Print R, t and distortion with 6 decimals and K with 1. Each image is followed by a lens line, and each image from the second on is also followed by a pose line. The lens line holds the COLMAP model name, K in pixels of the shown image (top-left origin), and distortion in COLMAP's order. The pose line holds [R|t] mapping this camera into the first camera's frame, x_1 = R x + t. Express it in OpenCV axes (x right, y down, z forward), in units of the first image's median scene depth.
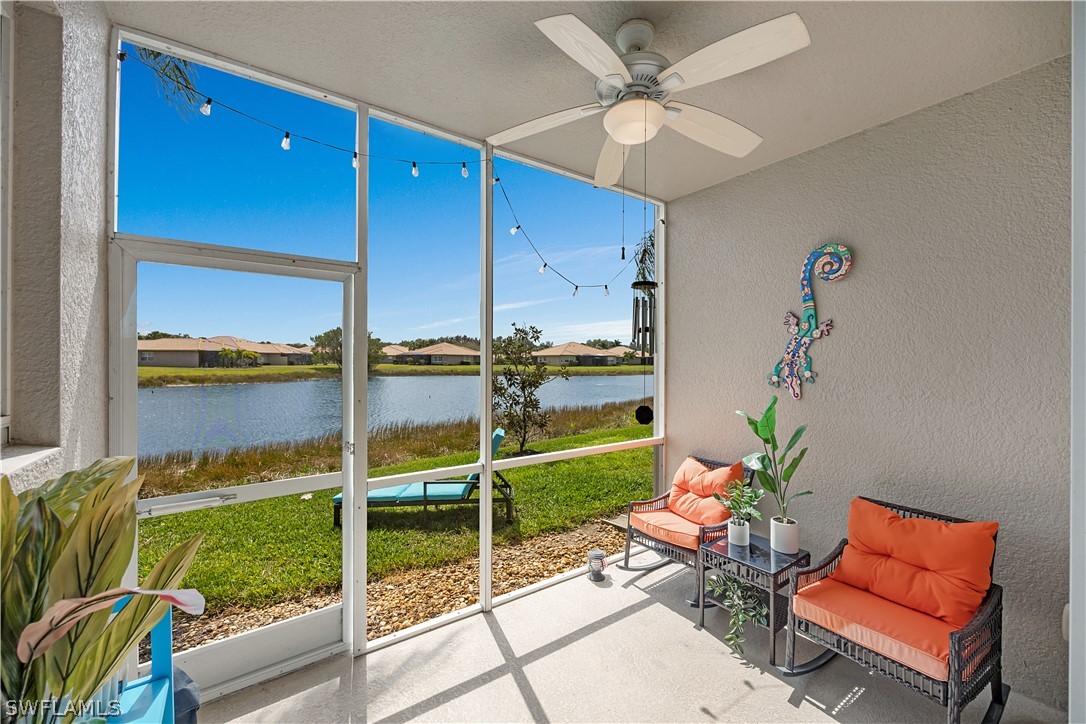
lens RADIAL K [[442.5, 0, 543.0], [0, 442.5, 362.0], [0, 0, 1]] dist [0.001103, 0.000134]
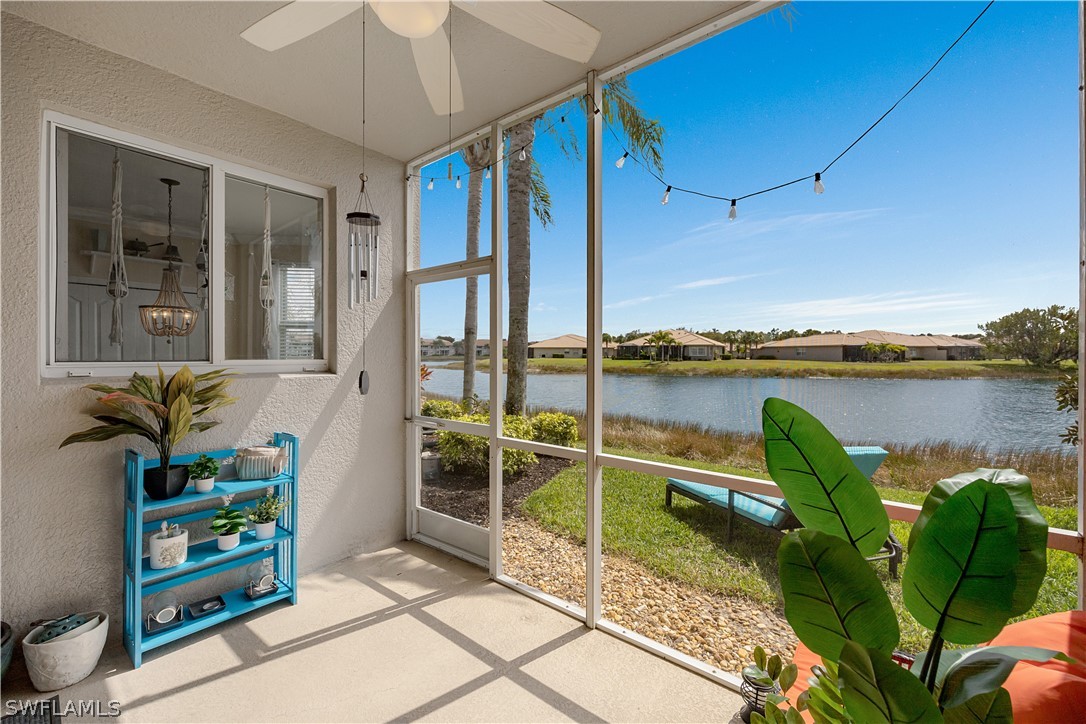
lens RADIAL K [[442.5, 0, 543.0], [0, 442.5, 362.0], [0, 0, 1]] dist [0.001103, 0.000134]
pose [[0.256361, 0.012013, -0.966506, 0.054775], [0.000187, 0.999922, 0.012478, -0.000067], [0.966581, -0.003380, 0.256339, 0.043856]]
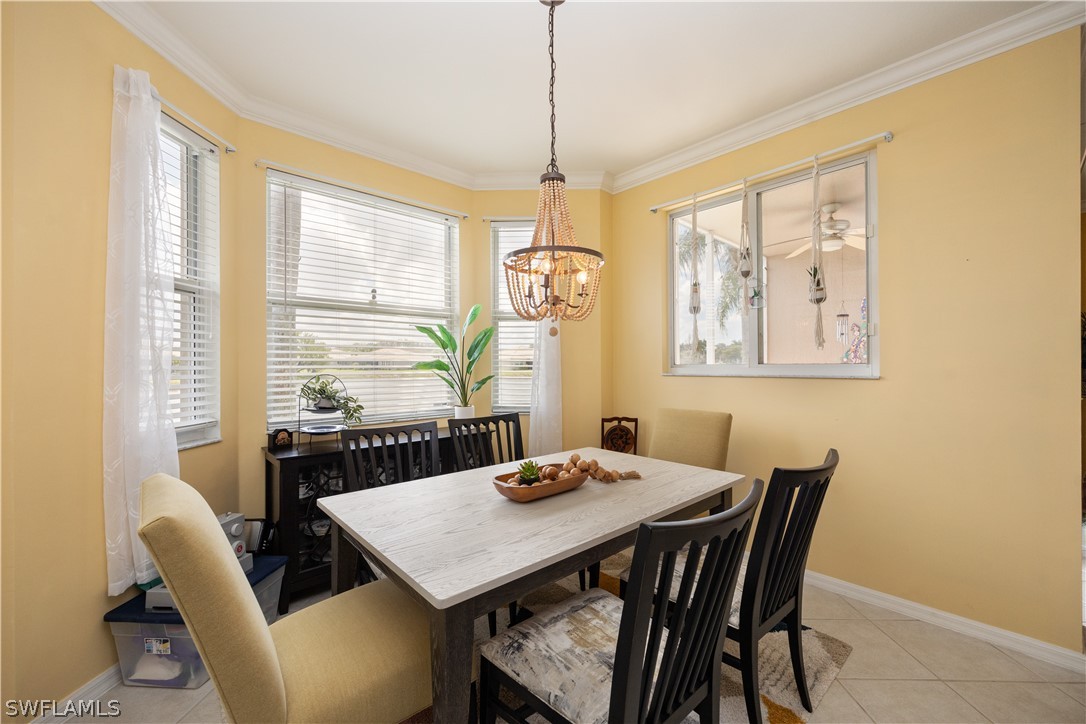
lens RADIAL K [[442.5, 0, 543.0], [0, 442.5, 362.0], [0, 0, 1]] dist [0.001103, 0.000134]
pose [[0.993918, -0.007215, 0.109889, -0.091351], [0.008250, 0.999926, -0.008967, 0.005185], [-0.109816, 0.009819, 0.993903, -0.068744]]
